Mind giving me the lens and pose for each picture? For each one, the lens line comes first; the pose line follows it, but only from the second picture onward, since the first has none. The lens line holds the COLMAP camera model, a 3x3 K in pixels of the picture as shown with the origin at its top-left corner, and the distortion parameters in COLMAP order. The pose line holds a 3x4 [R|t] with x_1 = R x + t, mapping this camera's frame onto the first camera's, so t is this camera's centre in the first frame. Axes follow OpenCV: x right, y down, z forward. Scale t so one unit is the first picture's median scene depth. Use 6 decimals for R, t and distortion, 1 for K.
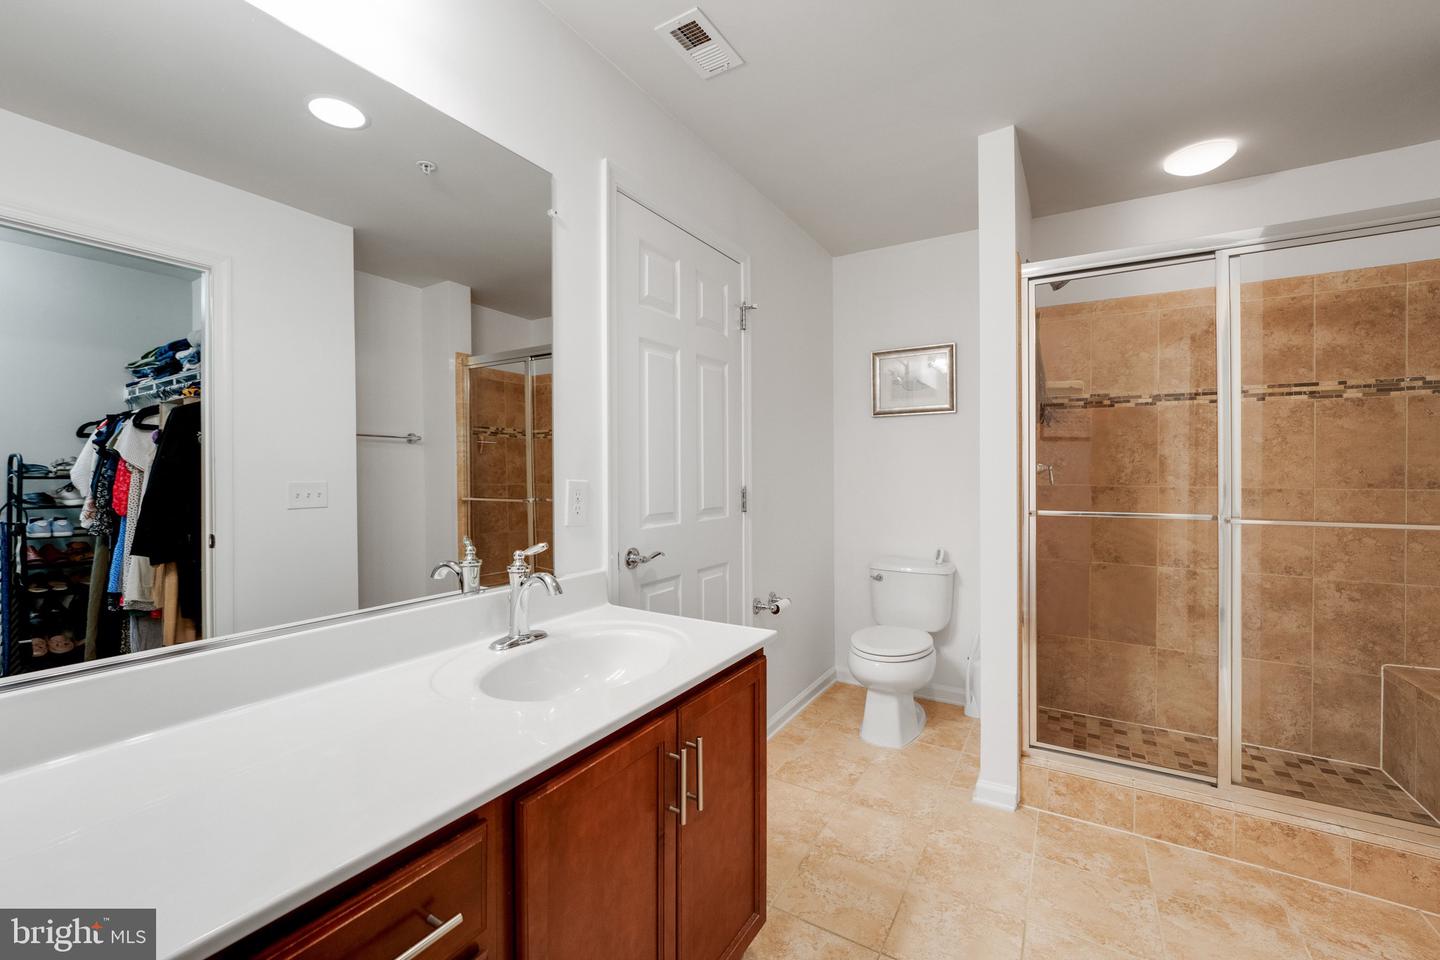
lens RADIAL K [[586.9, 0, 718.9], [0, 586.9, 478.9], [0, 0, 1]] dist [-0.004070, 0.000882]
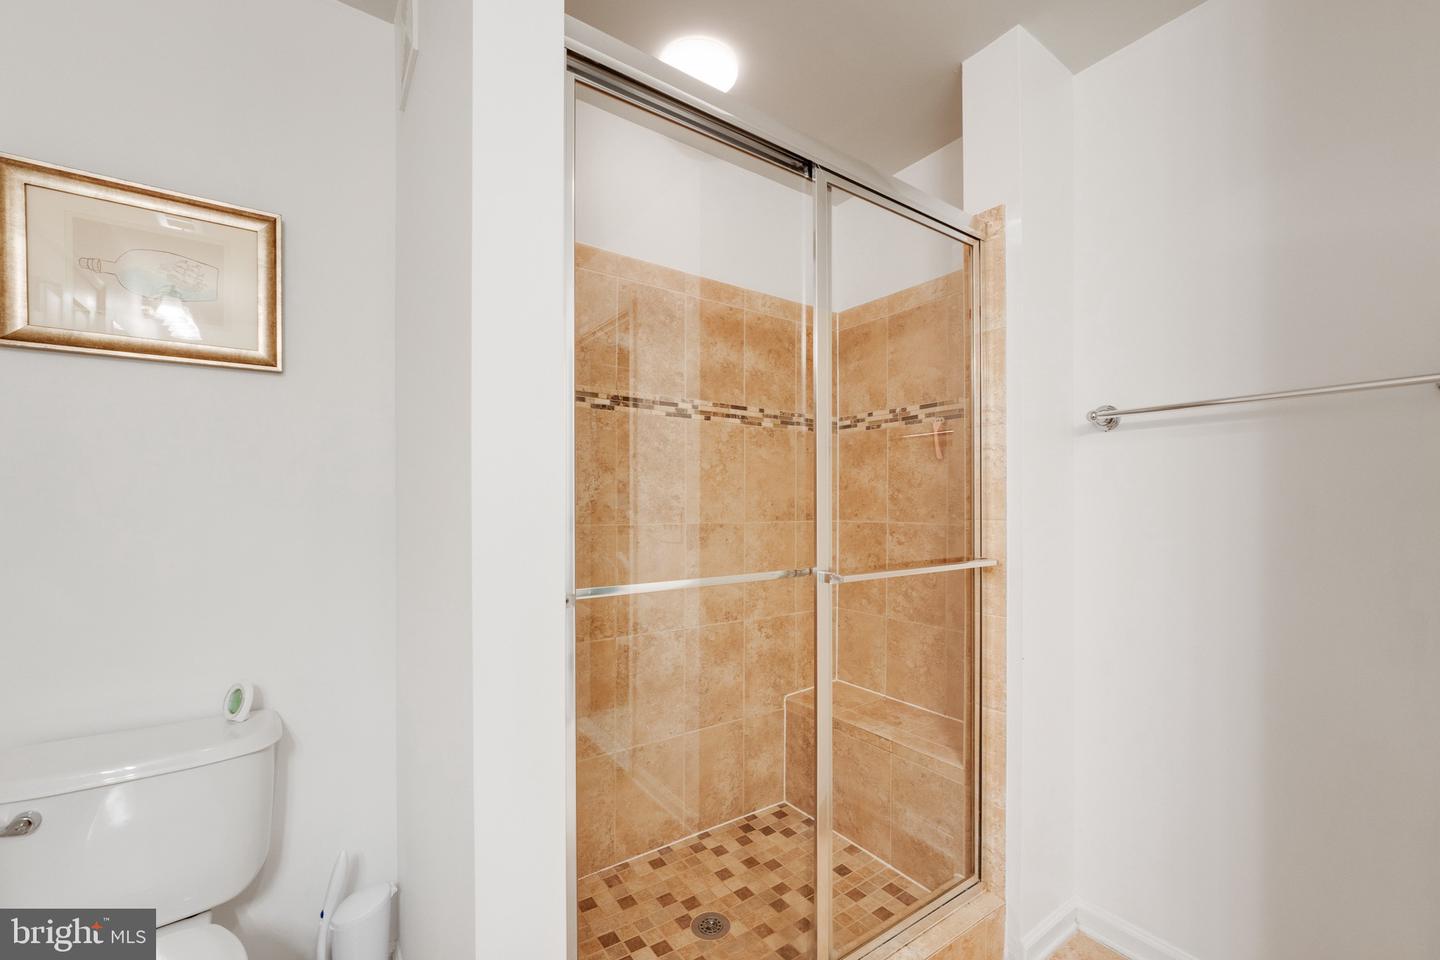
lens RADIAL K [[586.9, 0, 727.4], [0, 586.9, 499.8], [0, 0, 1]] dist [-0.004070, 0.000882]
pose [[0.400935, 0.002219, 0.916104, 0.167404], [0.007494, 0.999956, -0.005702, -0.013925], [-0.916076, 0.009152, 0.400901, 0.656981]]
